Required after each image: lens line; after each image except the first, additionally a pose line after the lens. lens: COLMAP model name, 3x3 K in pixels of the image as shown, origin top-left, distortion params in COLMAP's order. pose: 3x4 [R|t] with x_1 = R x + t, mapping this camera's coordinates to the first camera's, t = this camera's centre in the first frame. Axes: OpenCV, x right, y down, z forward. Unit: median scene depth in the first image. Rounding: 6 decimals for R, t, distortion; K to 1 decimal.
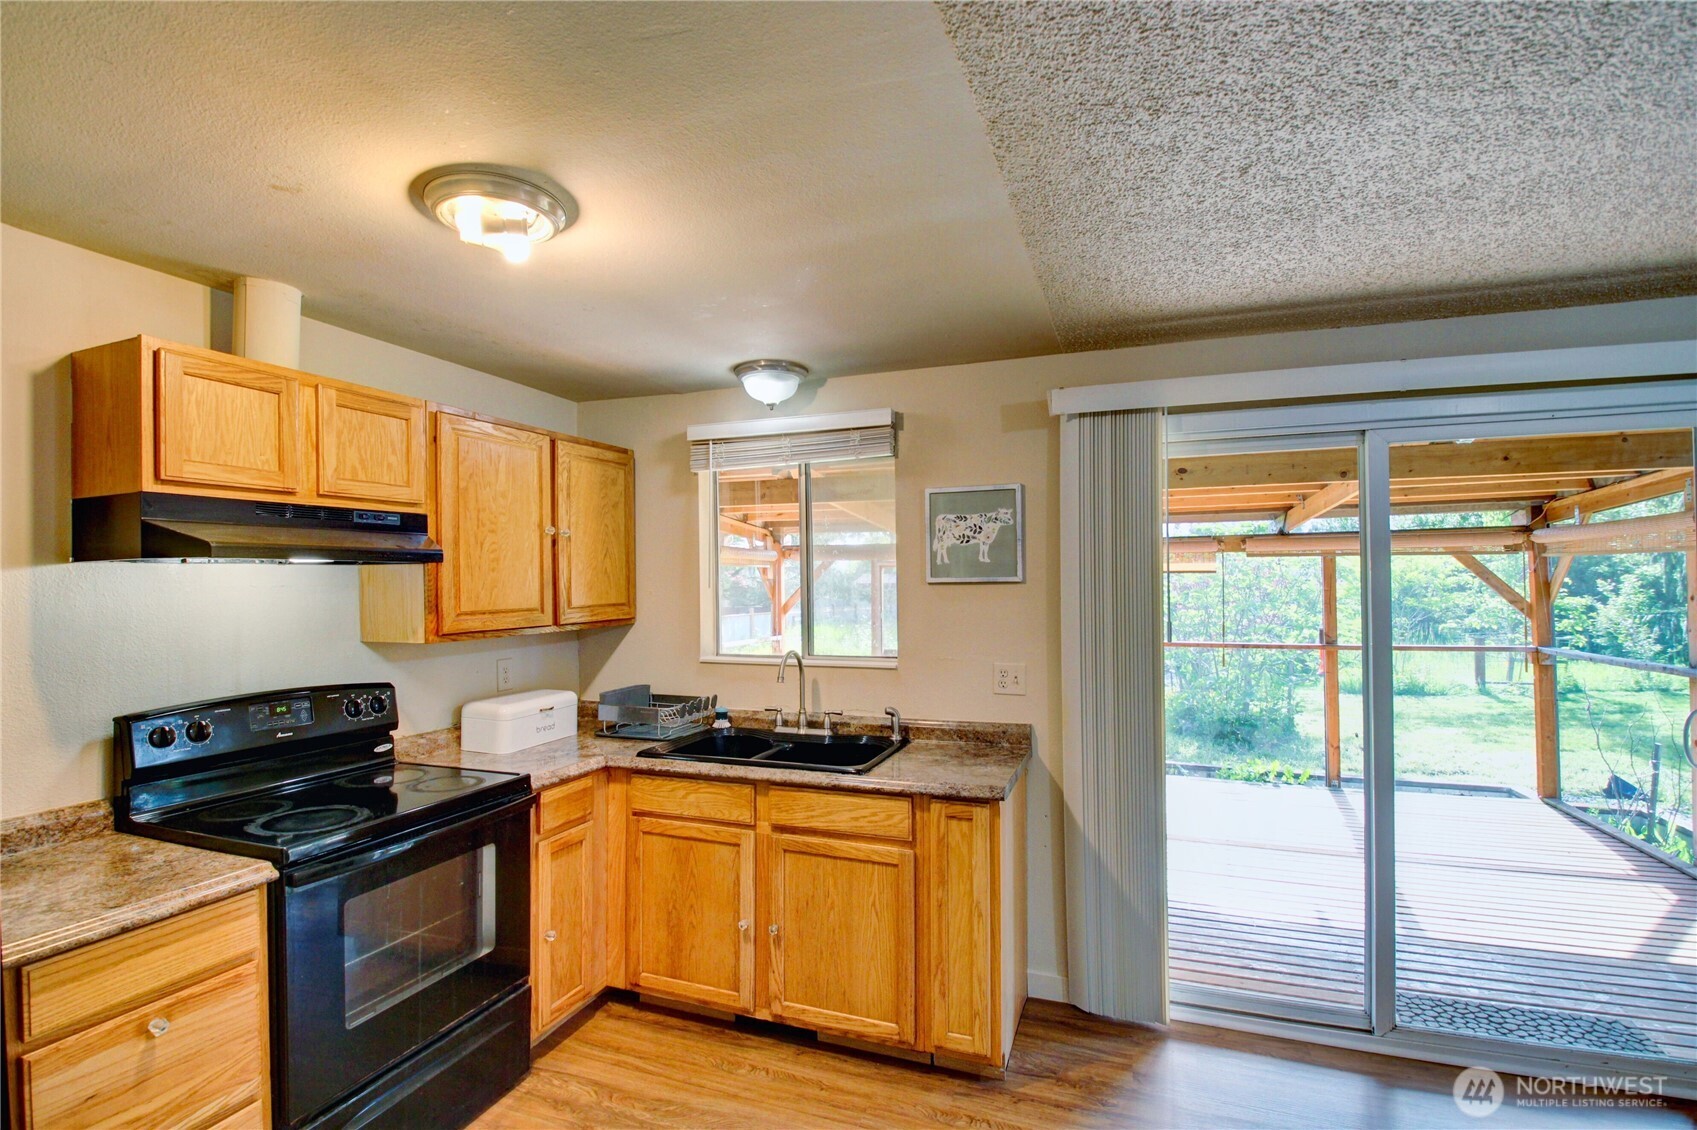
lens RADIAL K [[791.8, 0, 835.4], [0, 791.8, 572.7], [0, 0, 1]] dist [-0.002050, -0.014710]
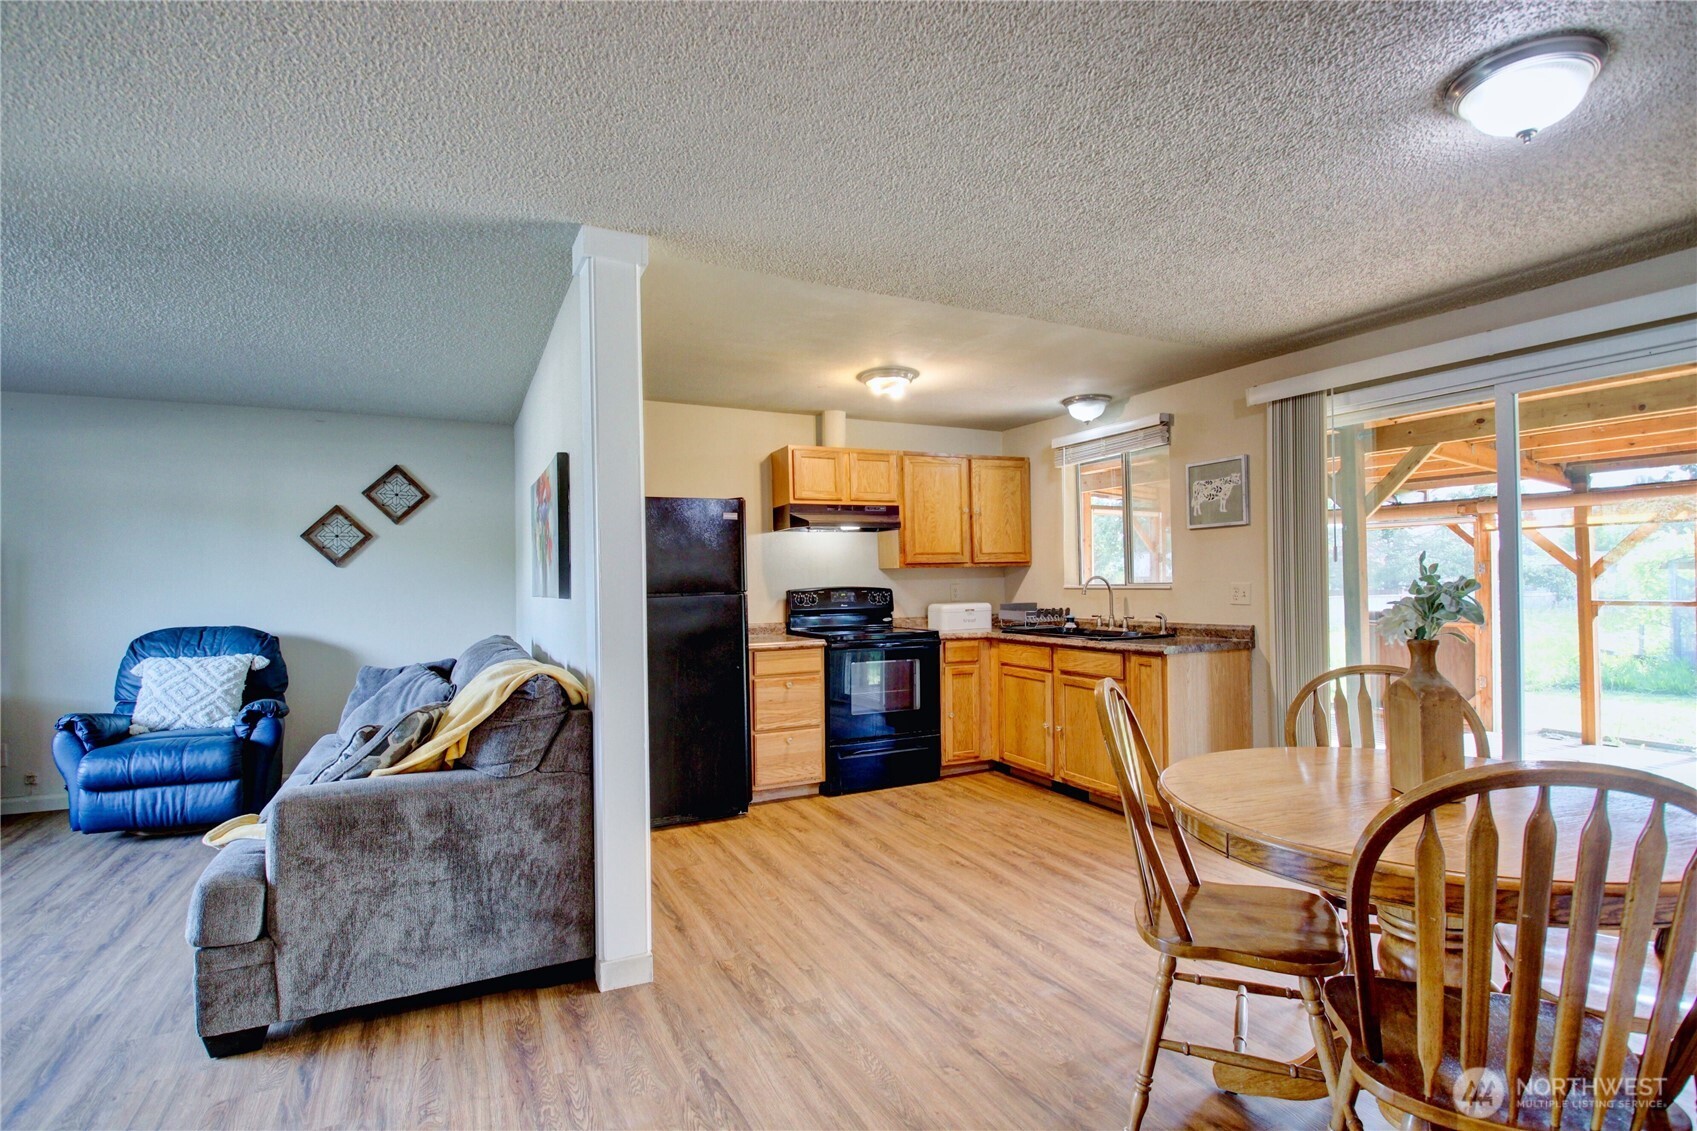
lens RADIAL K [[791.8, 0, 830.2], [0, 791.8, 574.9], [0, 0, 1]] dist [-0.002050, -0.014710]
pose [[0.722442, -0.009446, -0.691367, 0.719613], [0.018129, 0.999822, 0.005283, 0.085837], [0.691194, -0.016350, 0.722484, -0.574633]]
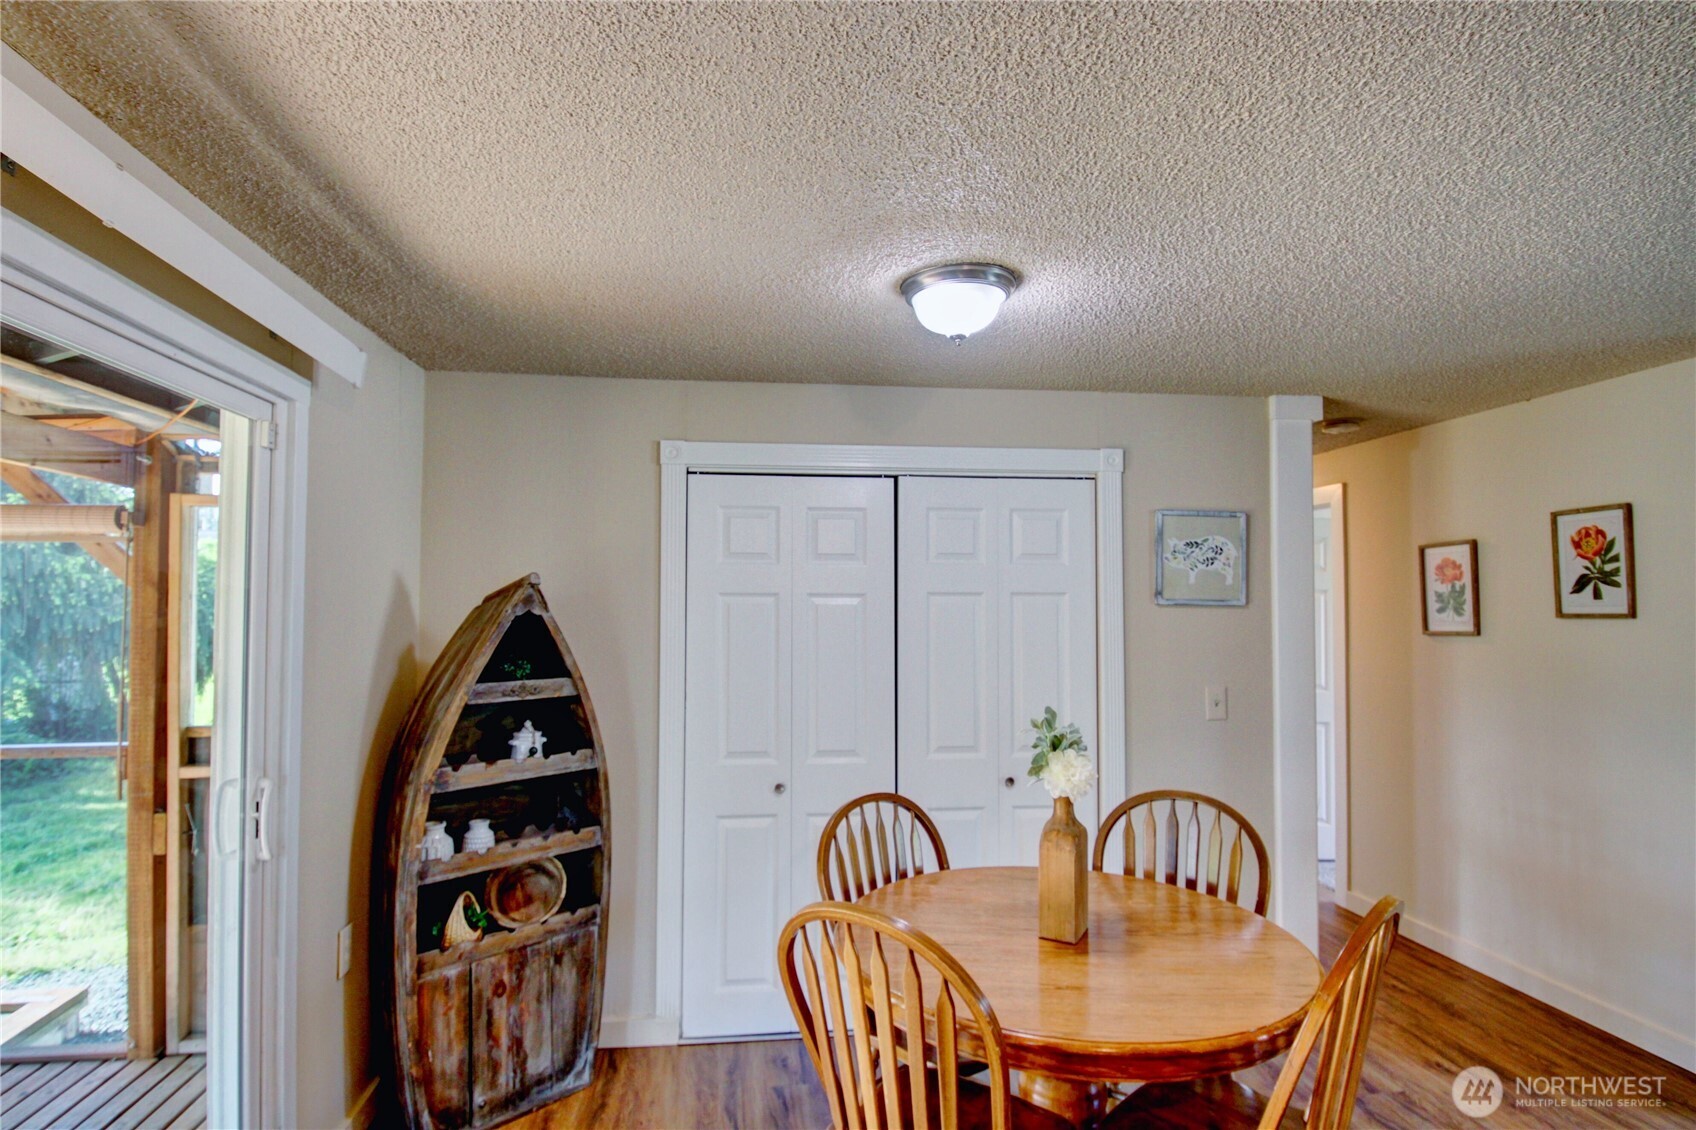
lens RADIAL K [[902.2, 0, 855.9], [0, 902.2, 574.8], [0, 0, 1]] dist [0.004869, -0.014637]
pose [[-0.477816, 0.050400, 0.877013, 0.015237], [-0.010055, 0.997974, -0.062830, 0.019646], [-0.878402, -0.038840, -0.476341, 0.733266]]
